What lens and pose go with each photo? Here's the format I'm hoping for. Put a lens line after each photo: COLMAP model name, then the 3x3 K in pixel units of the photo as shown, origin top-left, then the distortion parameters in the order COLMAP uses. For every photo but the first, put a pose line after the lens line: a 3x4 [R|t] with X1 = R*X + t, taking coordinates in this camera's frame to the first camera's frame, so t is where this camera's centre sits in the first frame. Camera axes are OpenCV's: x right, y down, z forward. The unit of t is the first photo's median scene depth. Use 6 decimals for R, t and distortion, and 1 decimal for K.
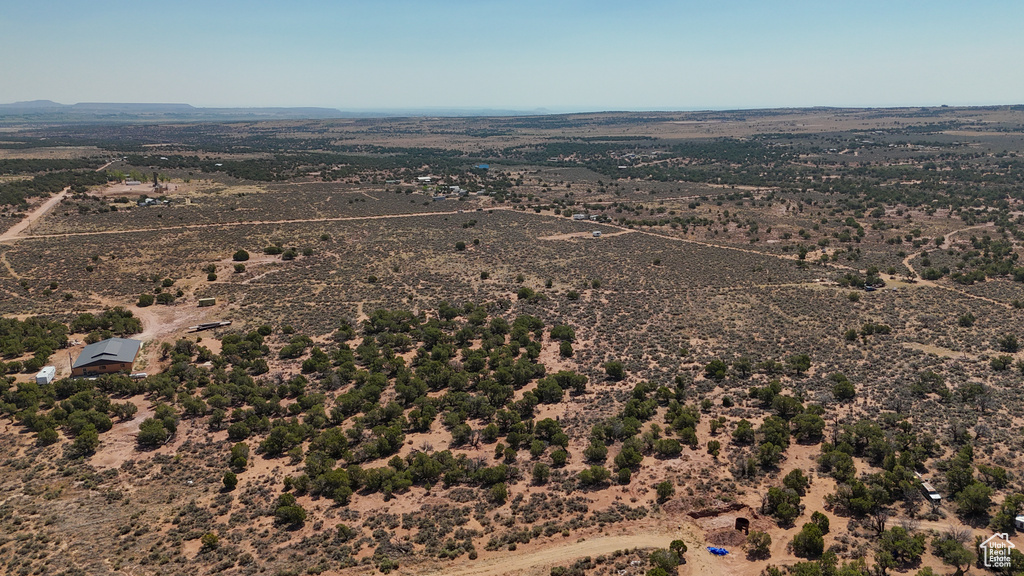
lens RADIAL K [[743.5, 0, 511.9], [0, 743.5, 289.3], [0, 0, 1]] dist [0.040149, -0.017611]
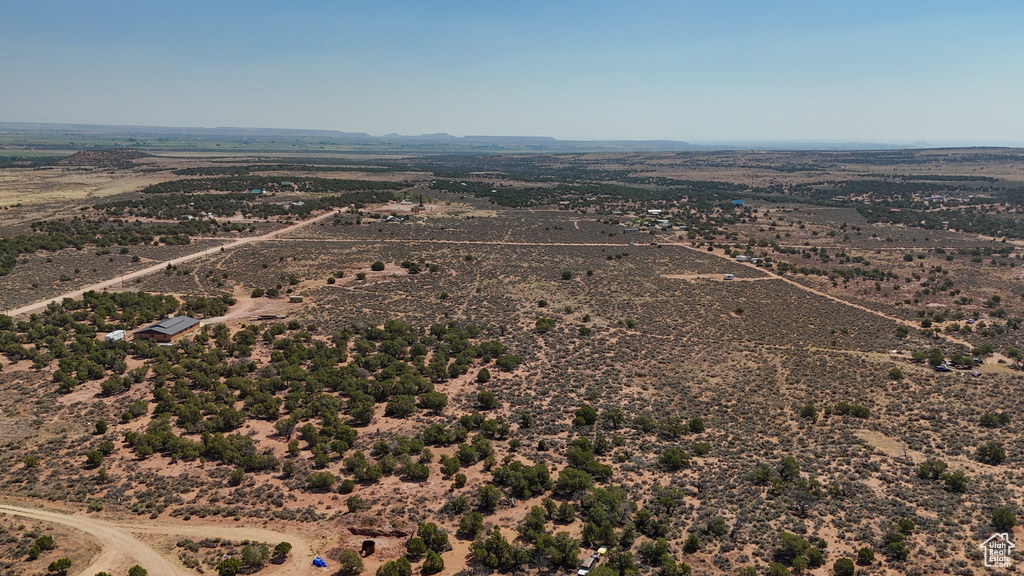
lens RADIAL K [[743.5, 0, 512.5], [0, 743.5, 287.0], [0, 0, 1]] dist [0.040149, -0.017611]
pose [[0.900677, 0.094234, -0.424147, 0.142528], [-0.113293, 0.993363, -0.019880, -0.006503], [0.419459, 0.065959, 0.905375, 0.021848]]
